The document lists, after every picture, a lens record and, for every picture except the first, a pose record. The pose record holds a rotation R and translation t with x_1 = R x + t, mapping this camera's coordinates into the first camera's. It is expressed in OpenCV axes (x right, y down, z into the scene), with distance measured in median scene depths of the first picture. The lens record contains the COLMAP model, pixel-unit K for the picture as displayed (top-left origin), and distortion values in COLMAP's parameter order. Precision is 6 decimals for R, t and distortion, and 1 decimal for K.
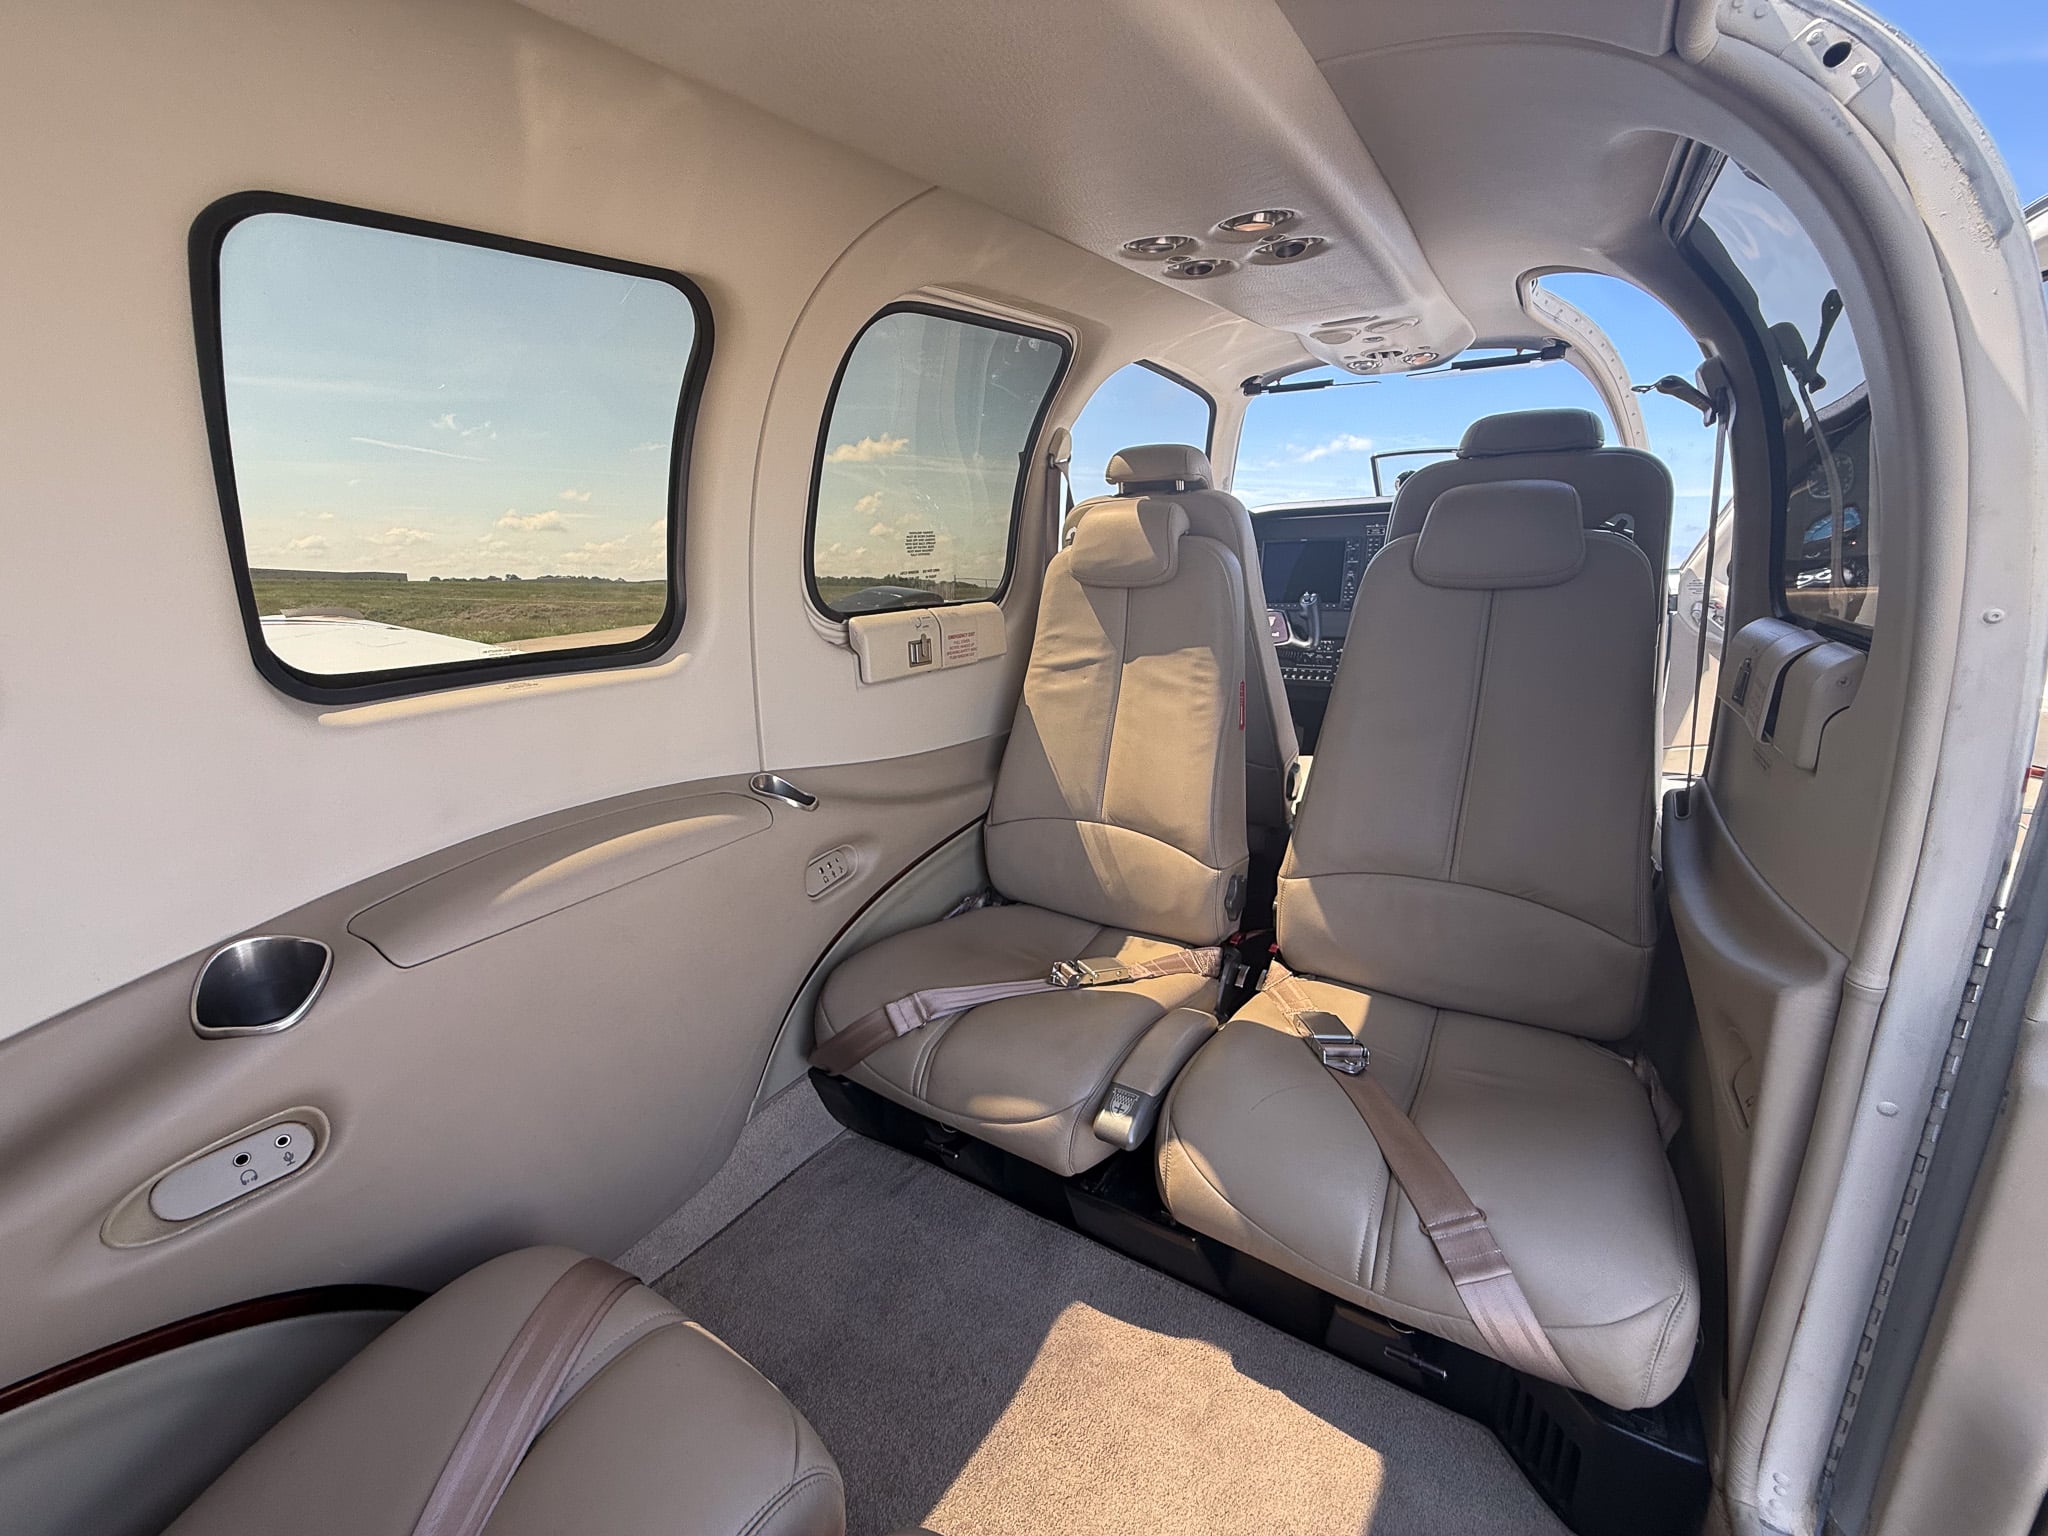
lens RADIAL K [[816.3, 0, 1017.9], [0, 816.3, 763.5], [0, 0, 1]] dist [-0.002640, 0.000509]
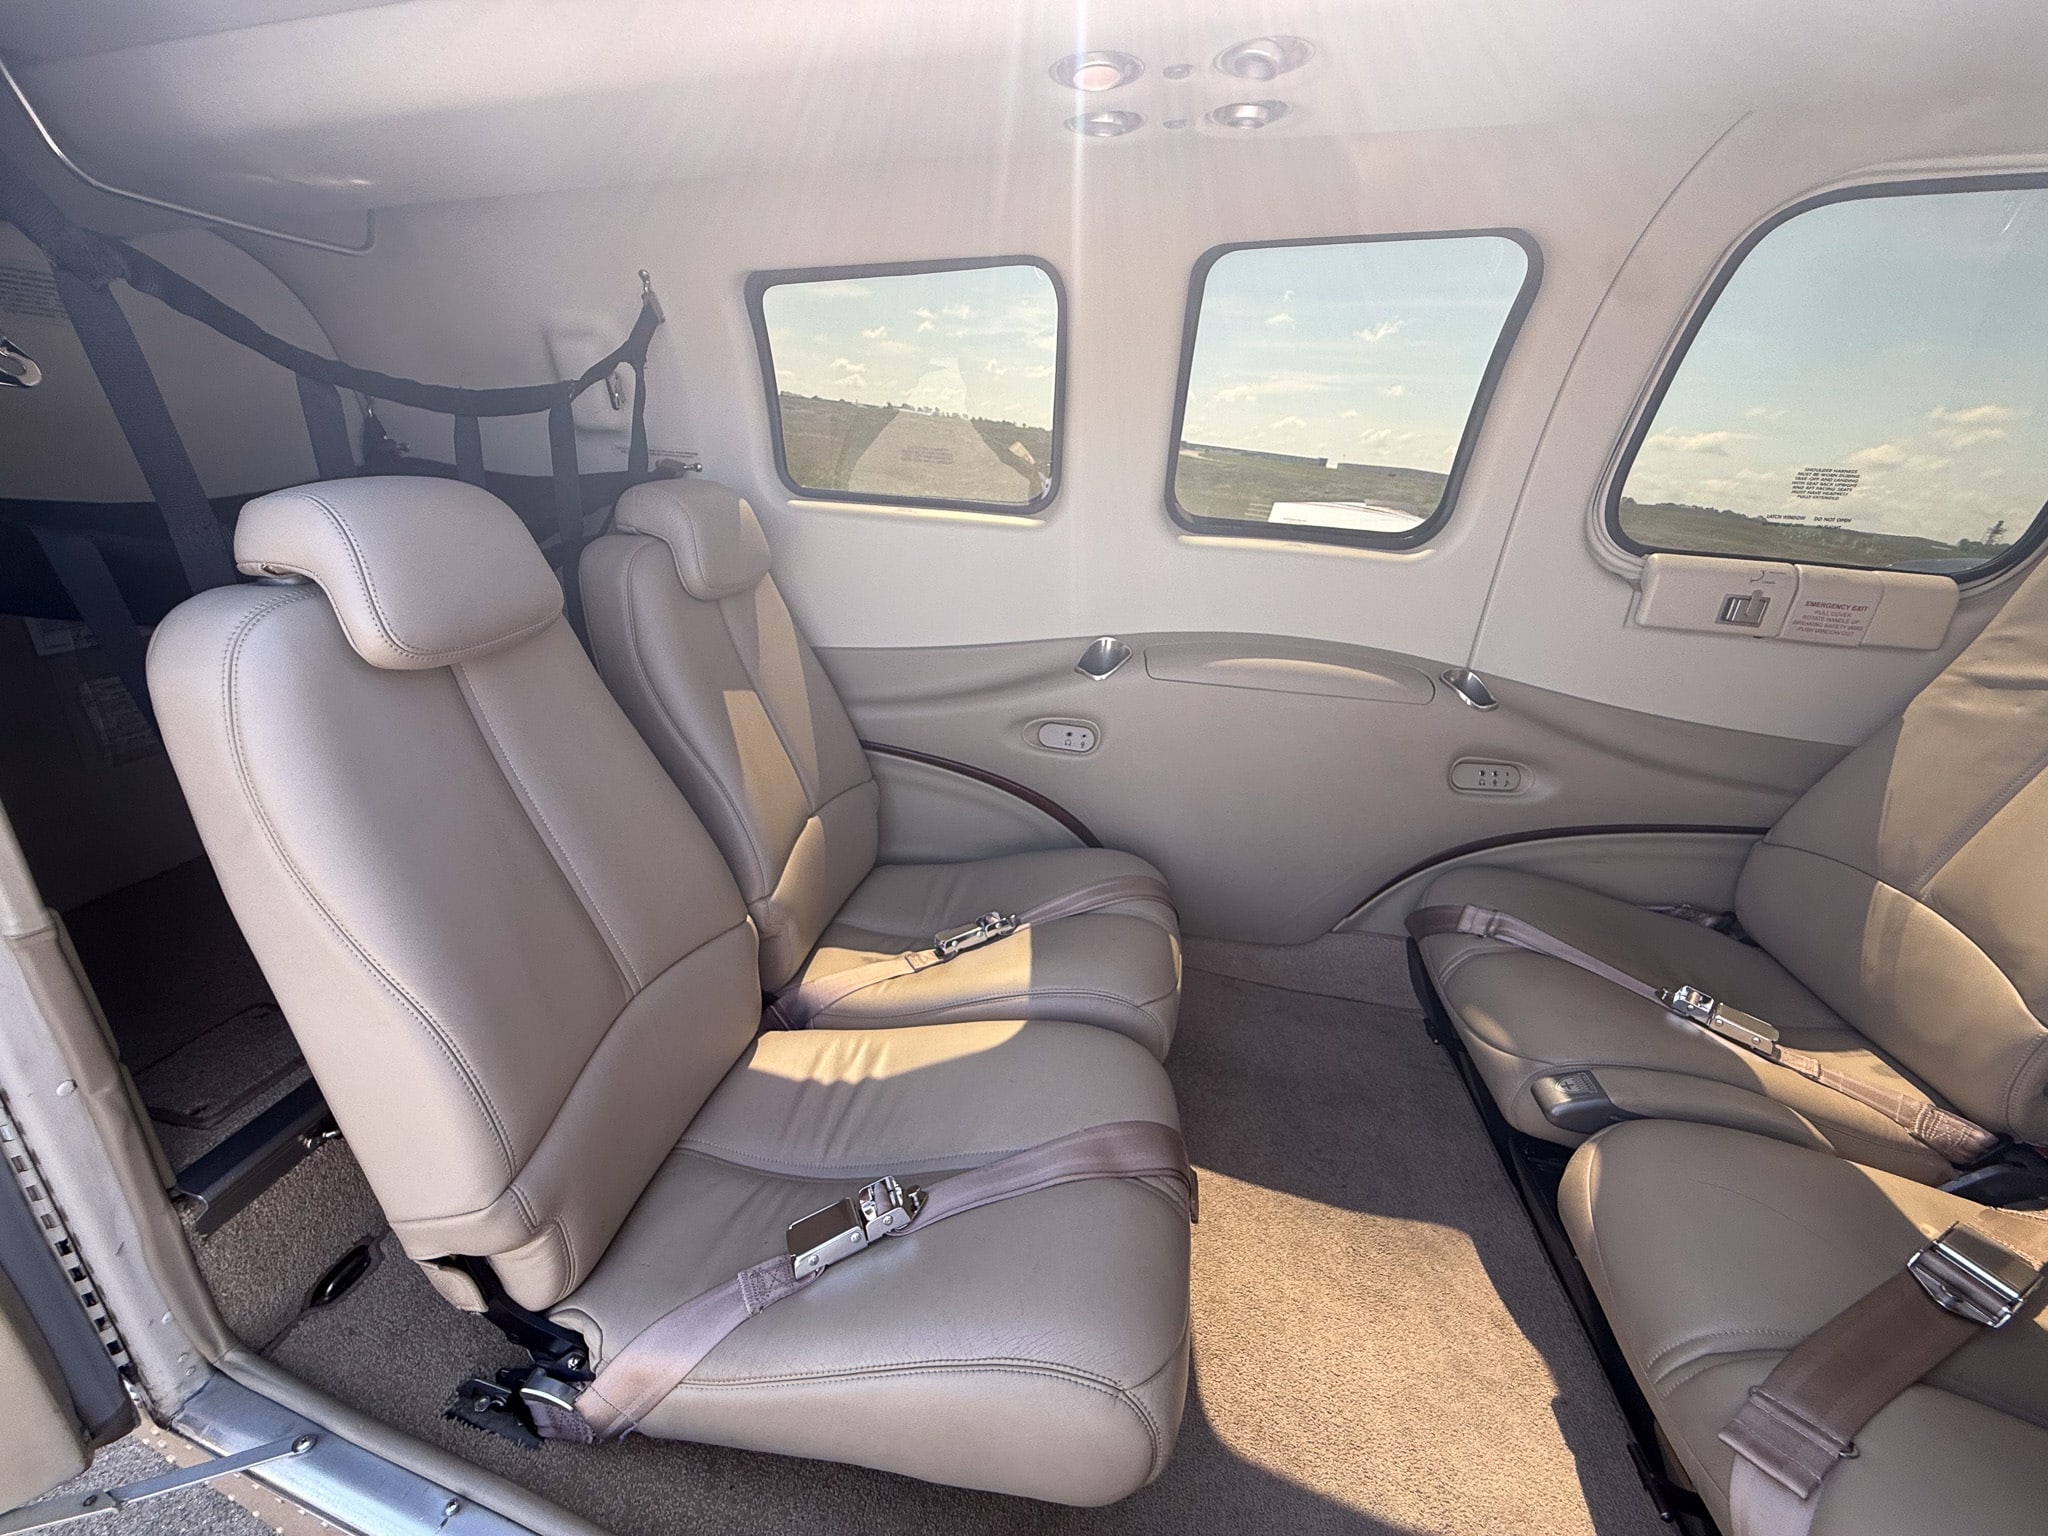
lens RADIAL K [[816.3, 0, 1017.9], [0, 816.3, 763.5], [0, 0, 1]] dist [-0.002640, 0.000509]
pose [[0.389748, 0.382573, -0.837696, 0.378383], [-0.302167, 0.912394, 0.276101, 0.005437], [0.869937, 0.145515, 0.471205, -0.048925]]
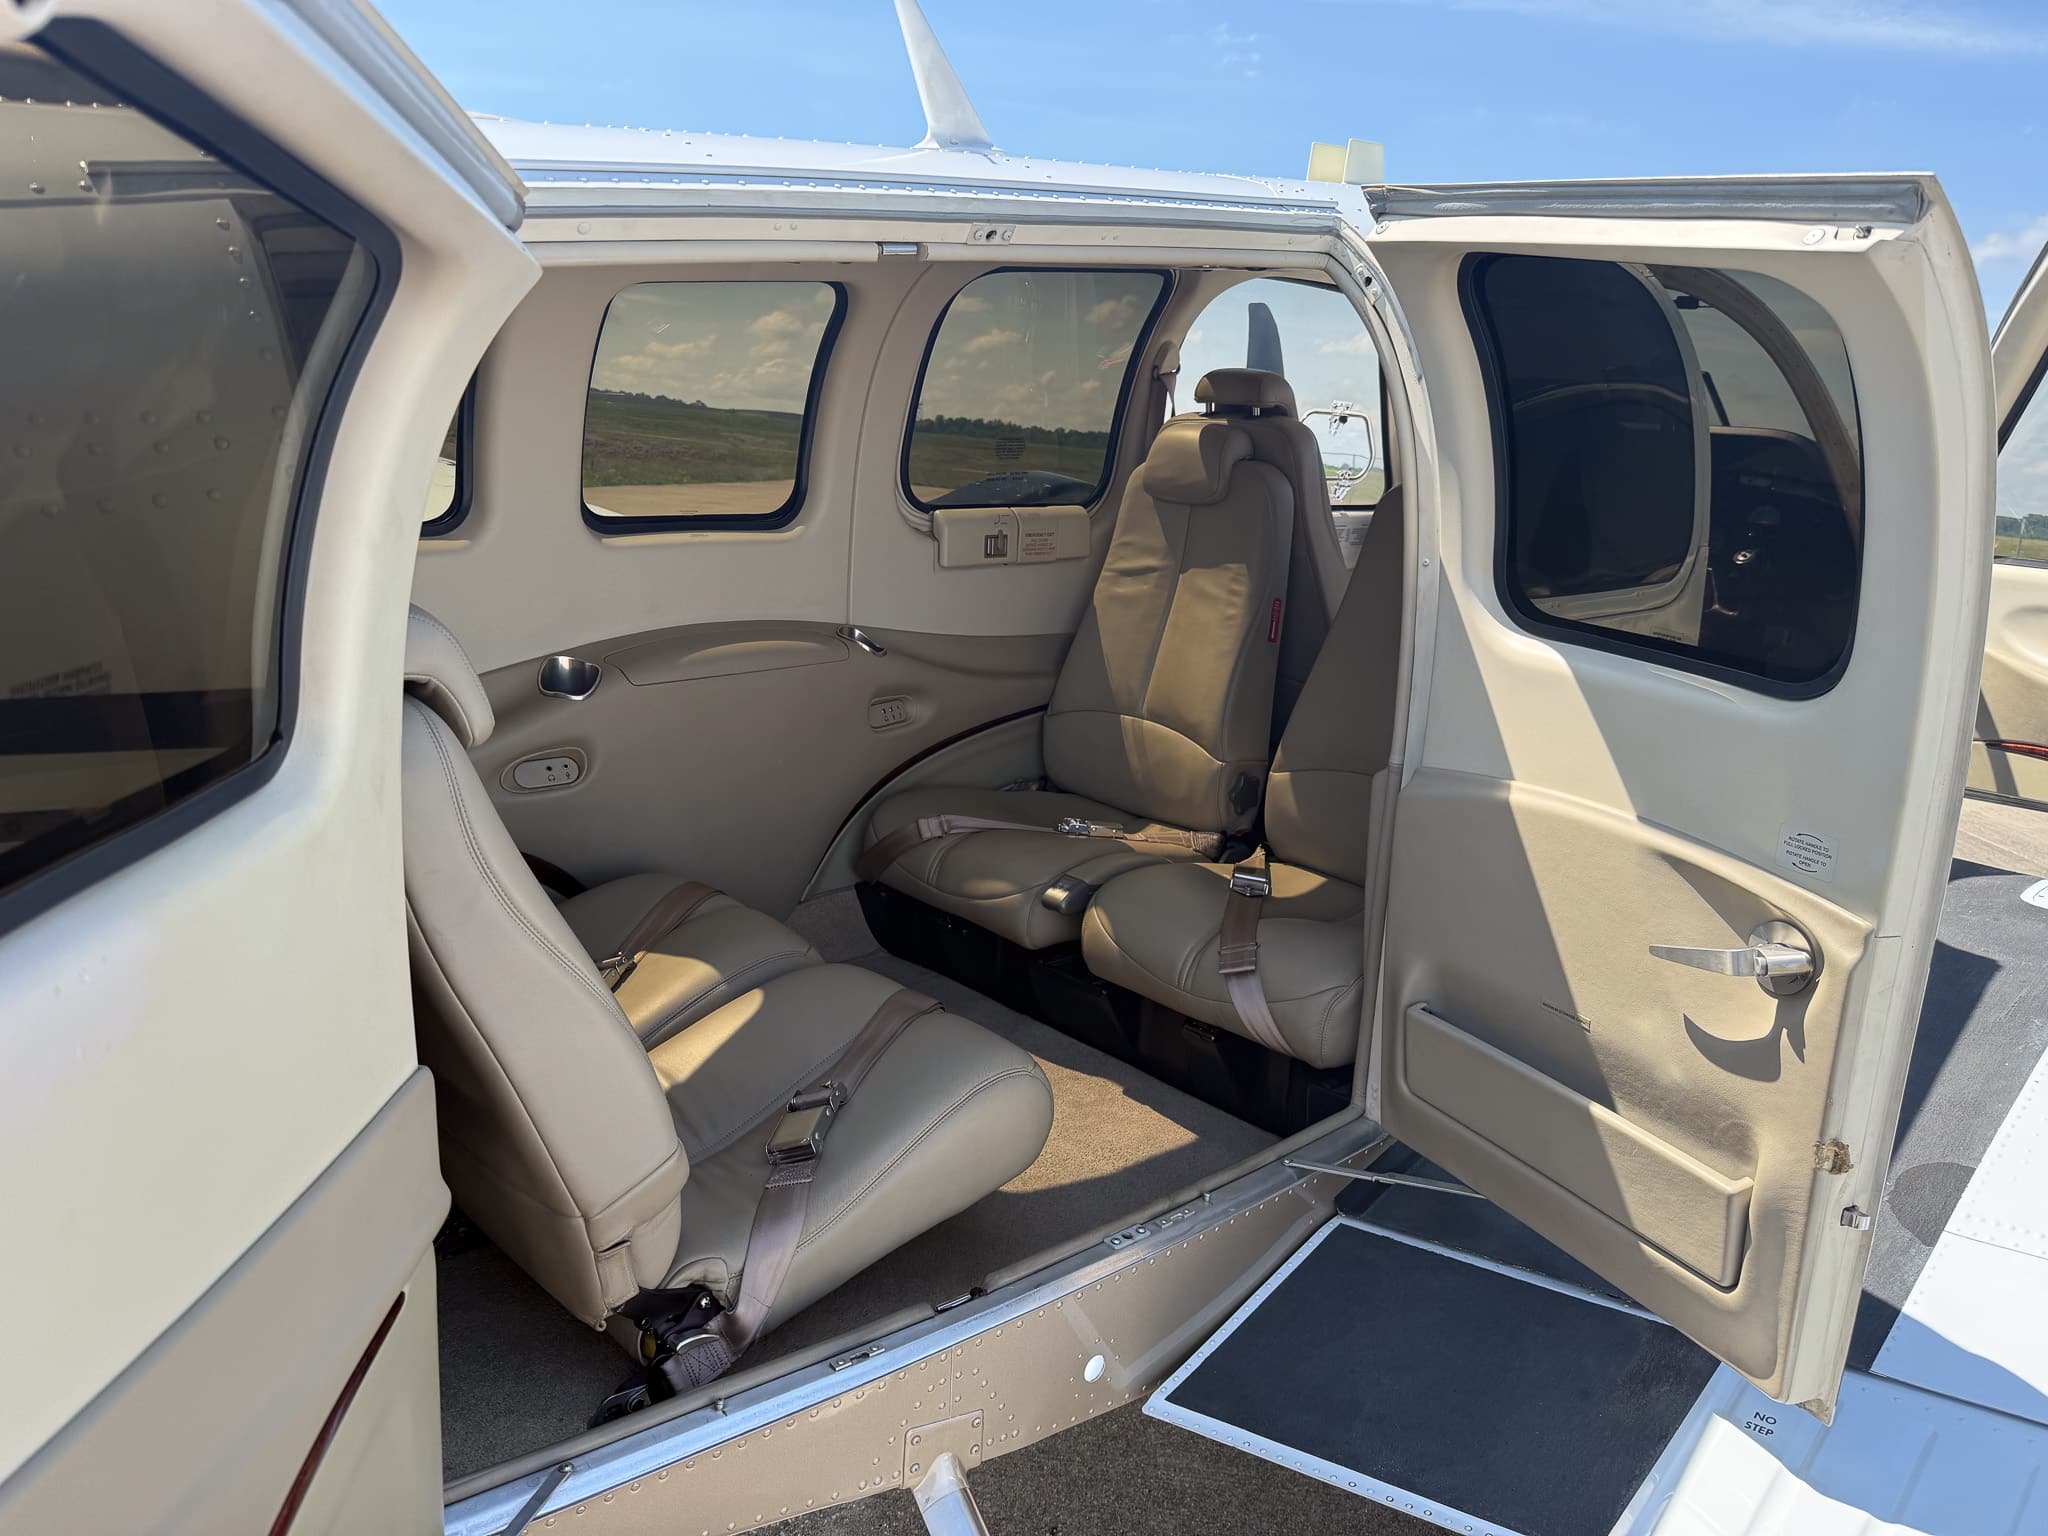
lens RADIAL K [[1436.6, 0, 1027.3], [0, 1436.6, 767.3], [0, 0, 1]] dist [0.118140, -0.096147]
pose [[0.971791, 0.124221, -0.200479, 0.375191], [-0.124531, 0.992154, 0.011115, 0.146634], [0.200287, 0.014164, 0.979635, -0.979952]]
